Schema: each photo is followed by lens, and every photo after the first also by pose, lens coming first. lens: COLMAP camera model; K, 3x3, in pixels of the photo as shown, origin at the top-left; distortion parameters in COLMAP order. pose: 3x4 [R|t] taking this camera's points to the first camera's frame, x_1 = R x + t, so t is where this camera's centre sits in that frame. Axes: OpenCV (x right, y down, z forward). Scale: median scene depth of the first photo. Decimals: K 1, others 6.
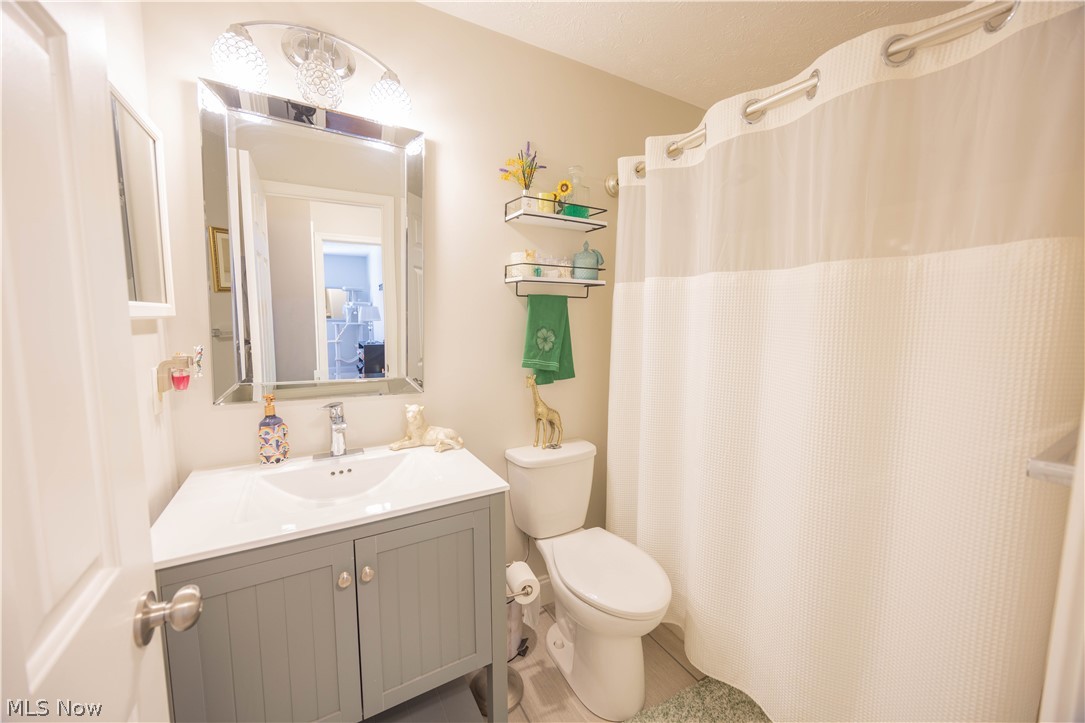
lens RADIAL K [[412.3, 0, 542.9], [0, 412.3, 359.7], [0, 0, 1]] dist [-0.005143, 0.000511]
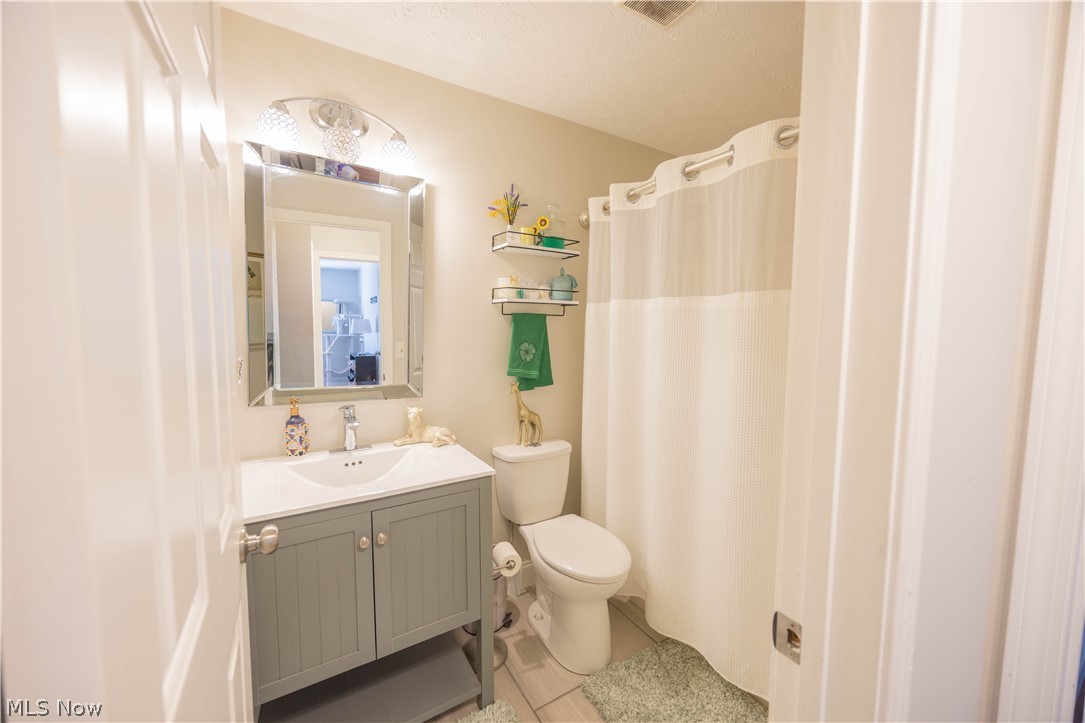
lens RADIAL K [[412.3, 0, 543.0], [0, 412.3, 357.2], [0, 0, 1]] dist [-0.005143, 0.000511]
pose [[0.999557, -0.001304, 0.029734, 0.019645], [0.002265, 0.999476, -0.032288, 0.005070], [-0.029676, 0.032341, 0.999036, -0.196160]]
